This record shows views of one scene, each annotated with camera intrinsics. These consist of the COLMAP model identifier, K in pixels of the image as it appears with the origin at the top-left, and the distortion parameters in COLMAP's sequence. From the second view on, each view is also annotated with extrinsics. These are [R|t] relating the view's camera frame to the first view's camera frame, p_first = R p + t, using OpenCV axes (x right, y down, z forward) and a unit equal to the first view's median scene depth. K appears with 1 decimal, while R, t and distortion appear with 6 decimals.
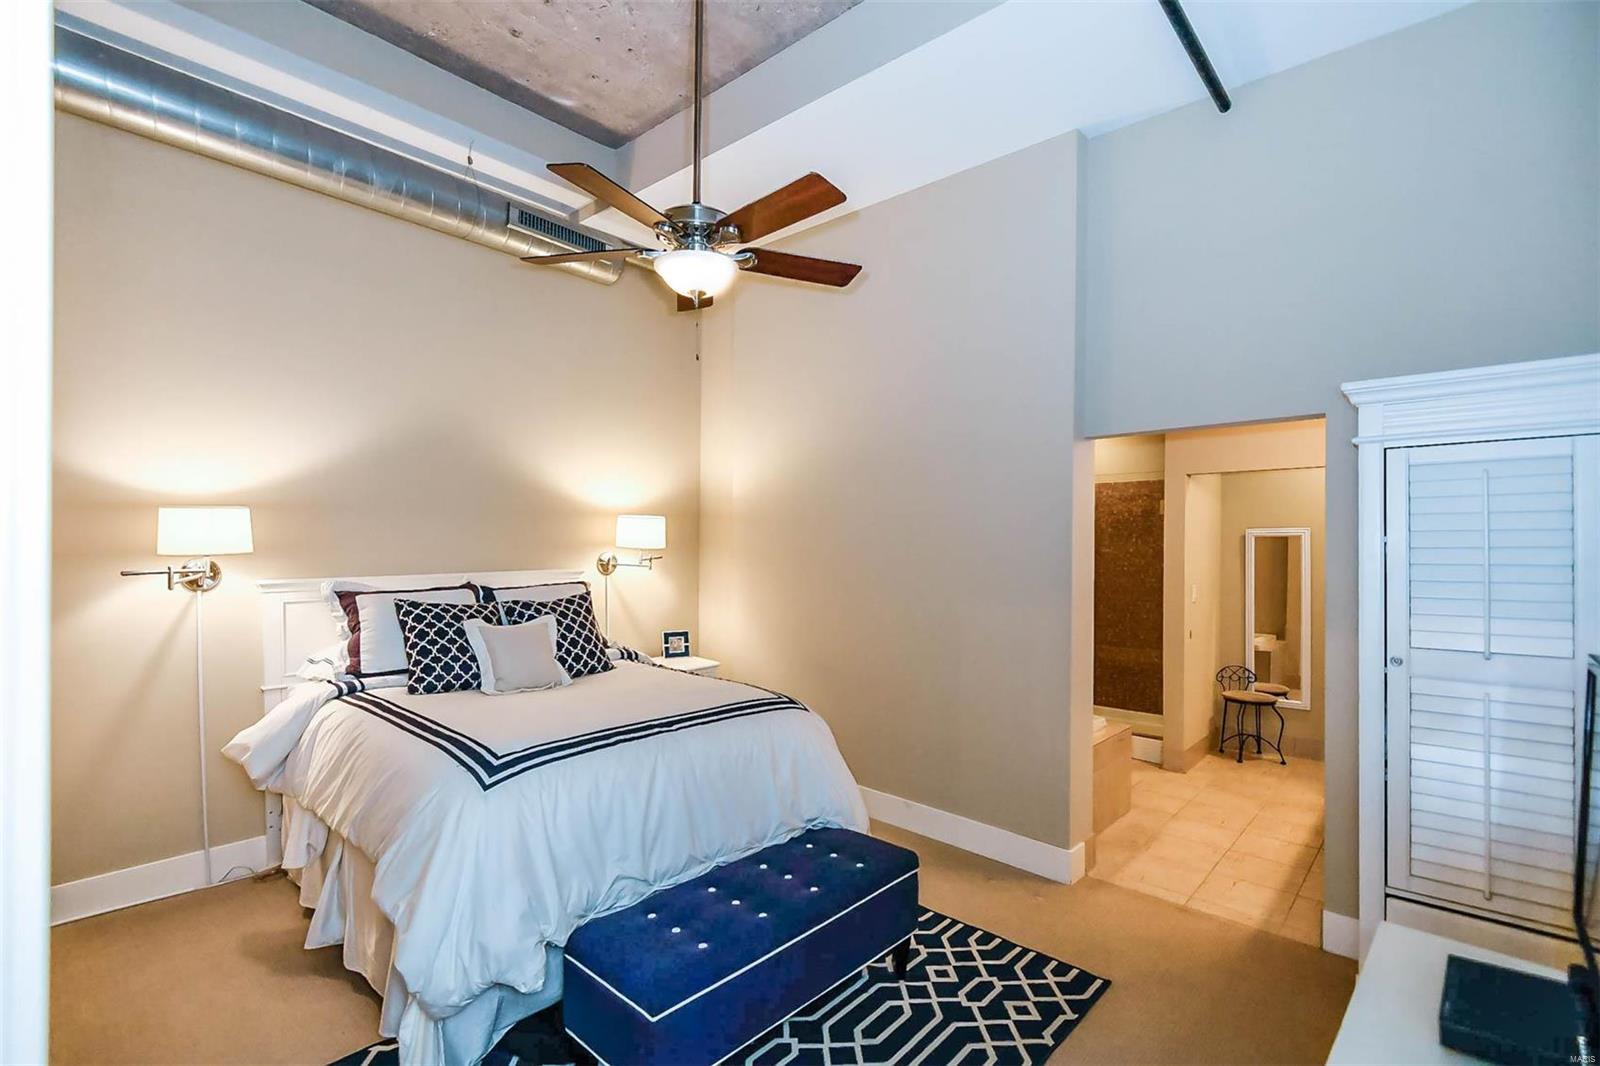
lens RADIAL K [[747.6, 0, 792.7], [0, 747.6, 545.9], [0, 0, 1]] dist [-0.001825, -0.000443]
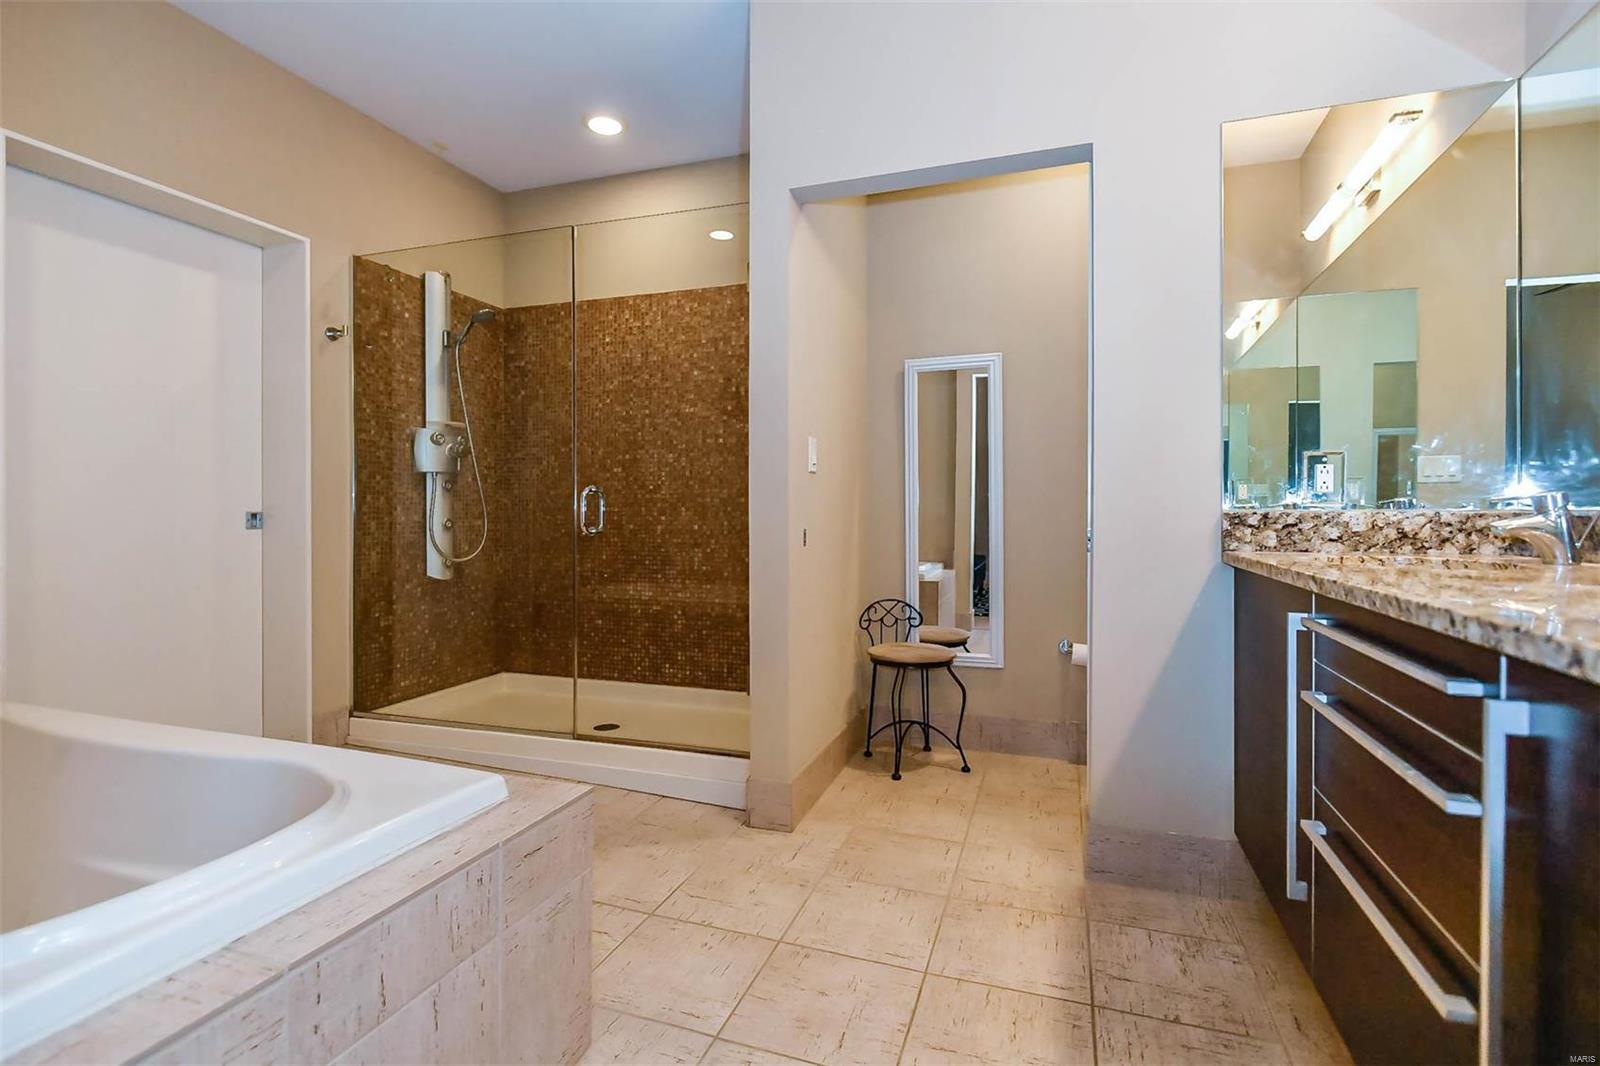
lens RADIAL K [[747.6, 0, 792.7], [0, 747.6, 545.9], [0, 0, 1]] dist [-0.001825, -0.000443]
pose [[0.925667, -0.029672, 0.377174, 0.322226], [0.012928, 0.998818, 0.046847, 0.095393], [-0.378118, -0.038488, 0.924957, 0.521902]]
